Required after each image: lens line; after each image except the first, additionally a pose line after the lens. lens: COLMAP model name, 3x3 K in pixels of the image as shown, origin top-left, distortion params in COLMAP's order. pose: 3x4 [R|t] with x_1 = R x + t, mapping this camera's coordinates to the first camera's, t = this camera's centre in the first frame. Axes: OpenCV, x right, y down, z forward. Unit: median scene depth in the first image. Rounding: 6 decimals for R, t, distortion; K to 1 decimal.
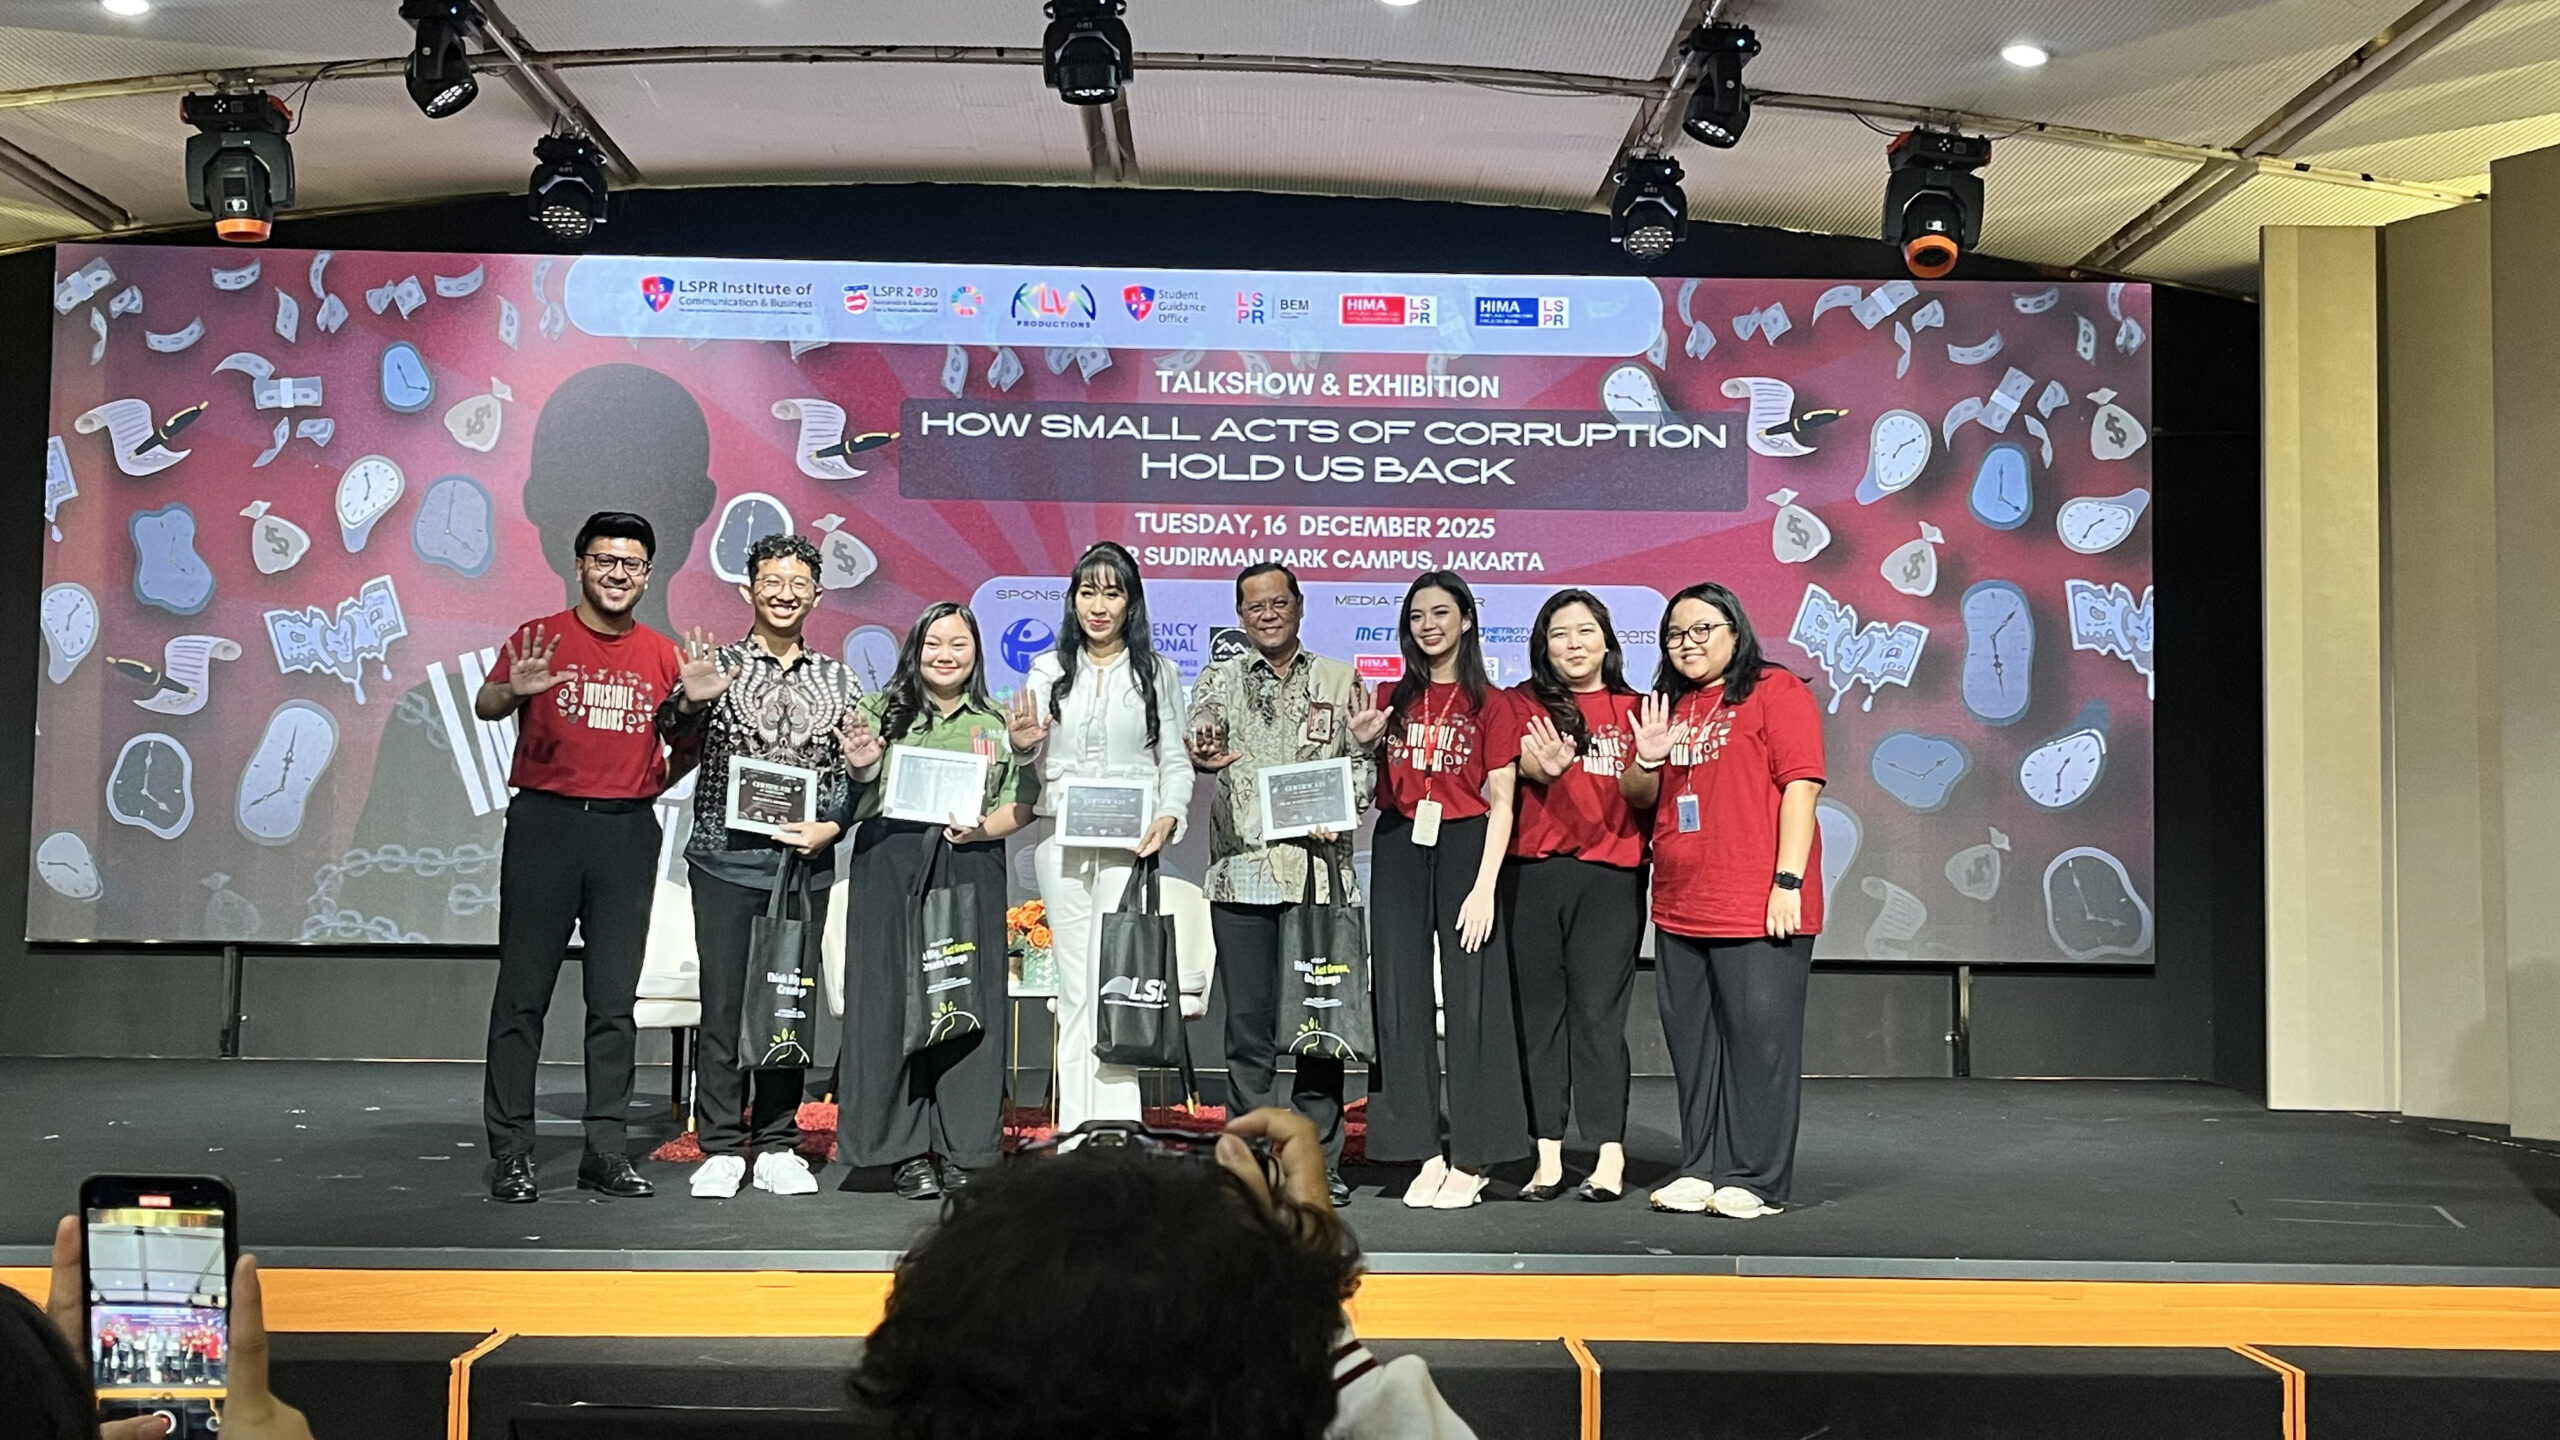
lens RADIAL K [[2687.6, 0, 1301.4], [0, 2687.6, 719.5], [0, 0, 1]] dist [0.038438, 0.000000]
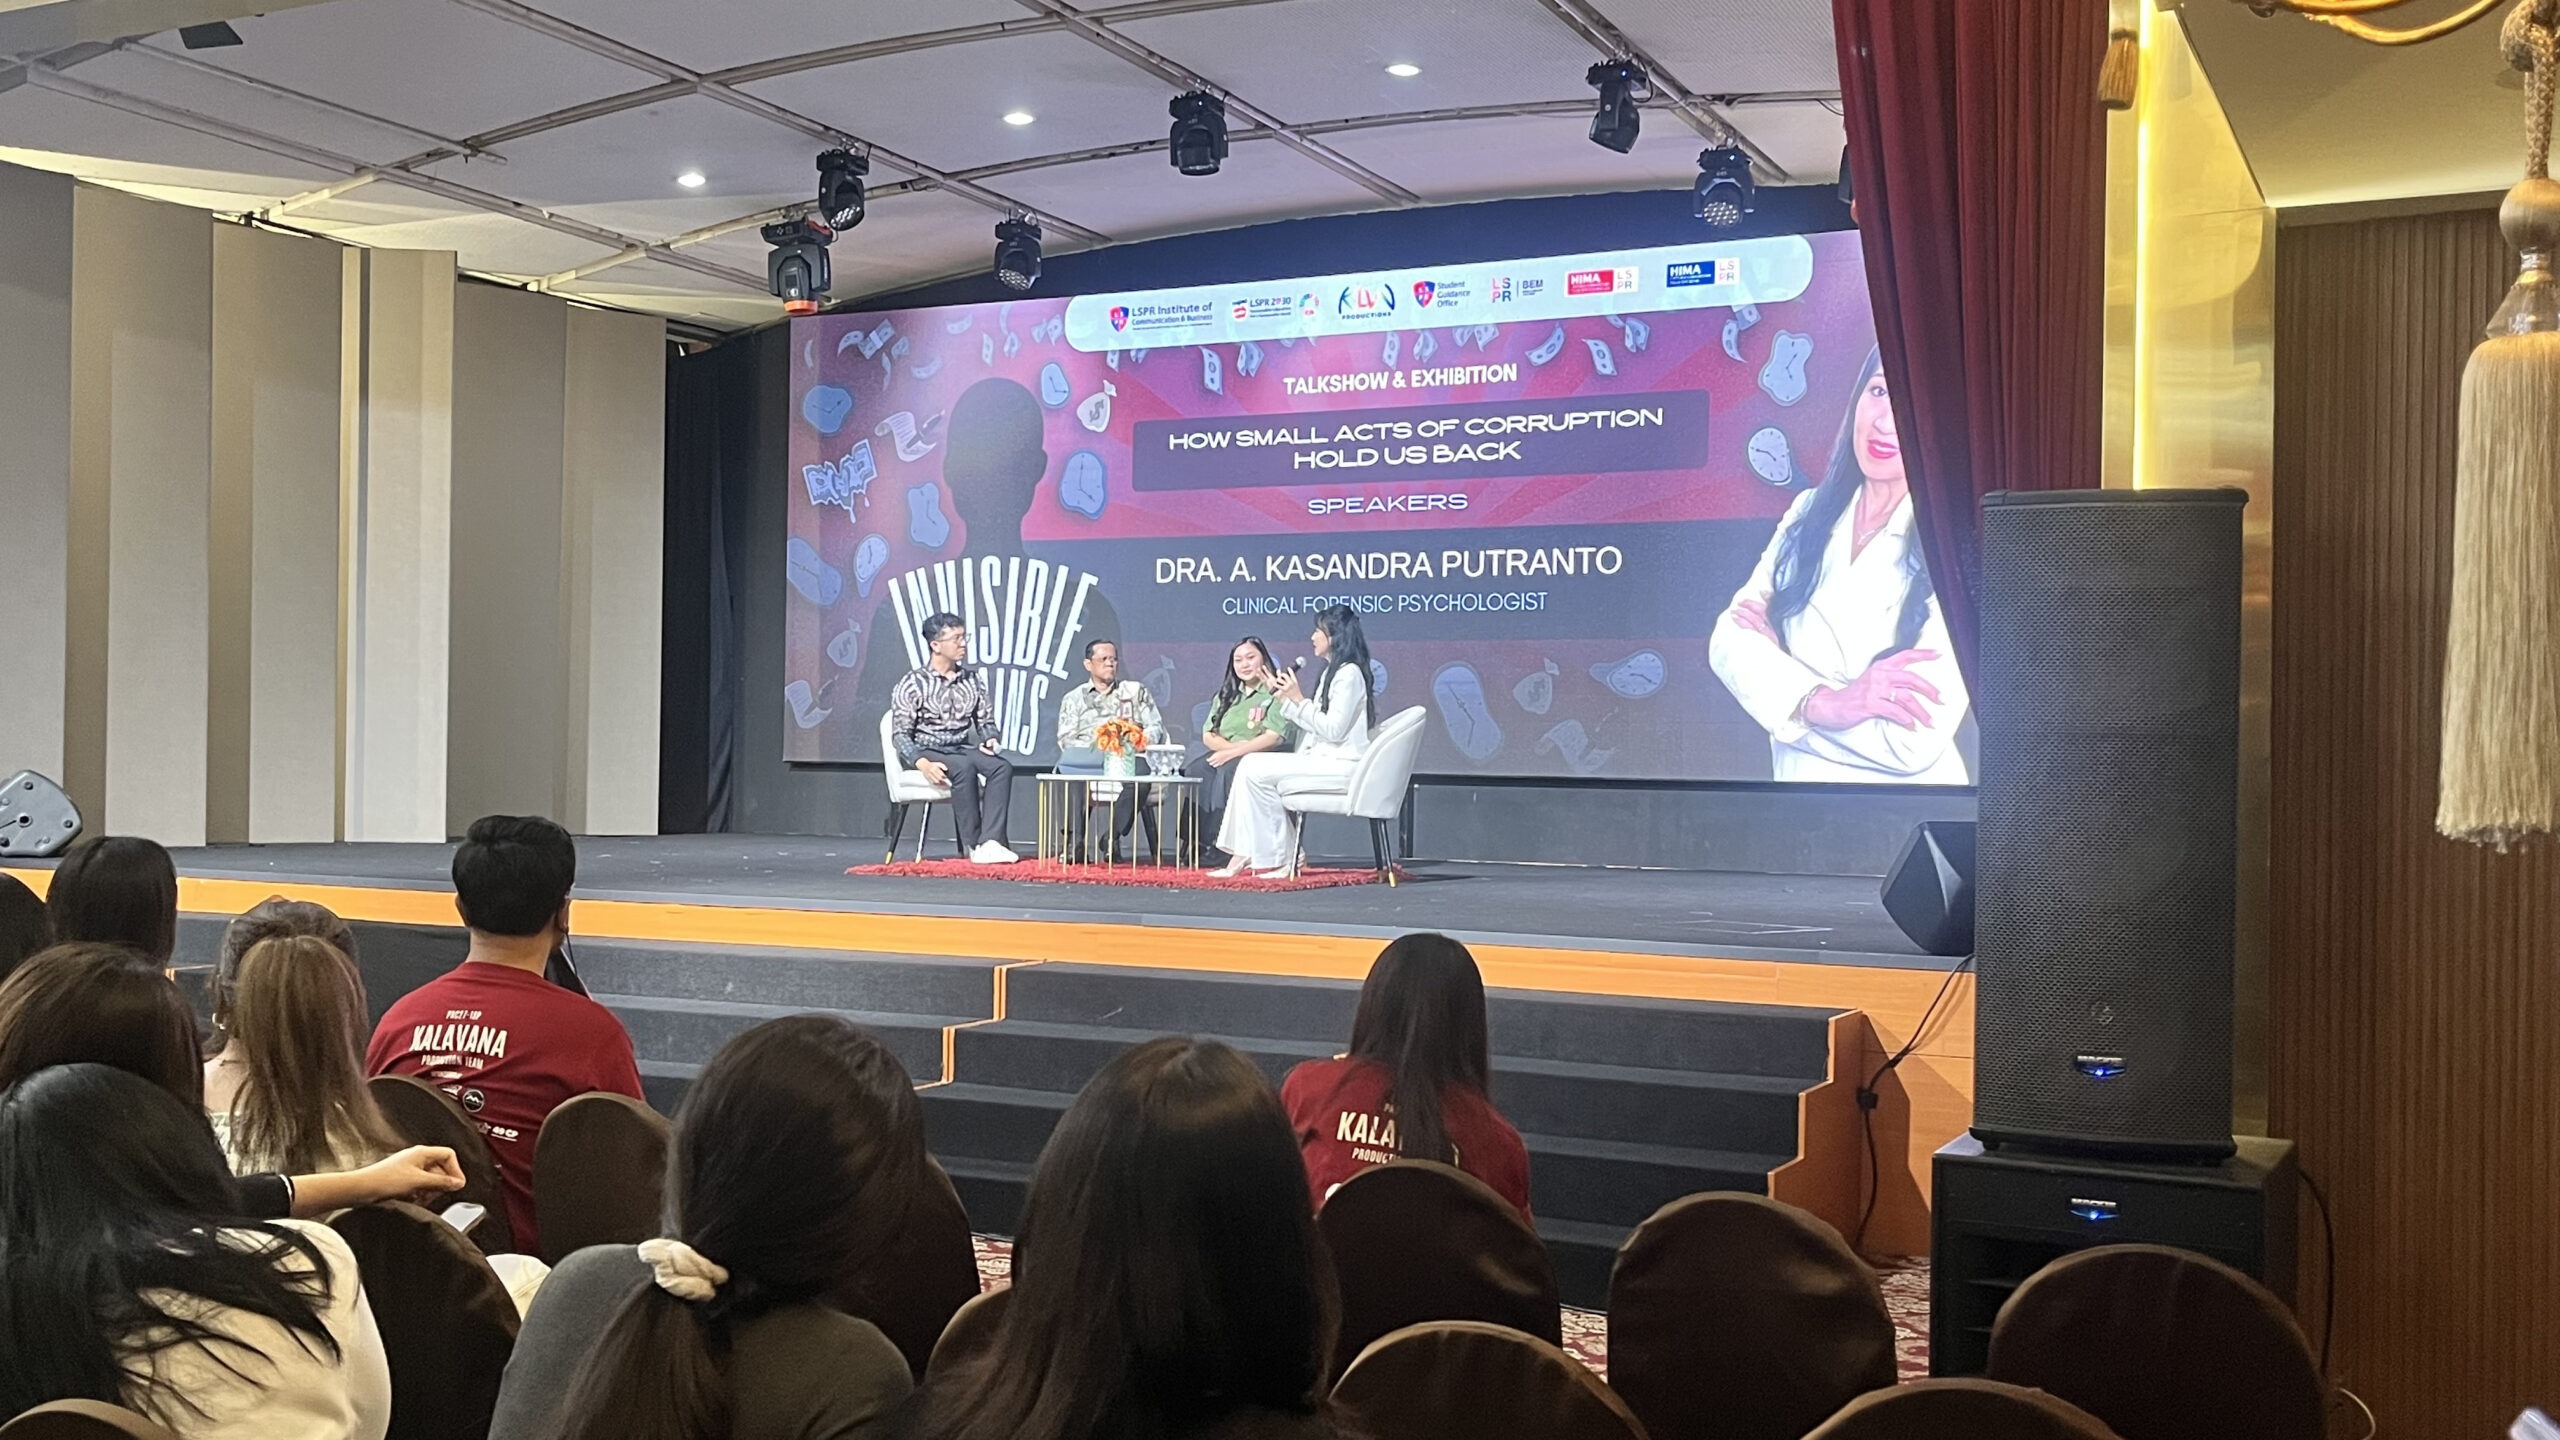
lens RADIAL K [[2391.1, 0, 1269.8], [0, 2391.1, 722.5], [0, 0, 1]] dist [0.067766, 0.000000]
pose [[0.877729, -0.002675, -0.479150, 0.512538], [0.021433, 0.999203, 0.033684, 0.018474], [0.478678, -0.039835, 0.877086, -0.102412]]
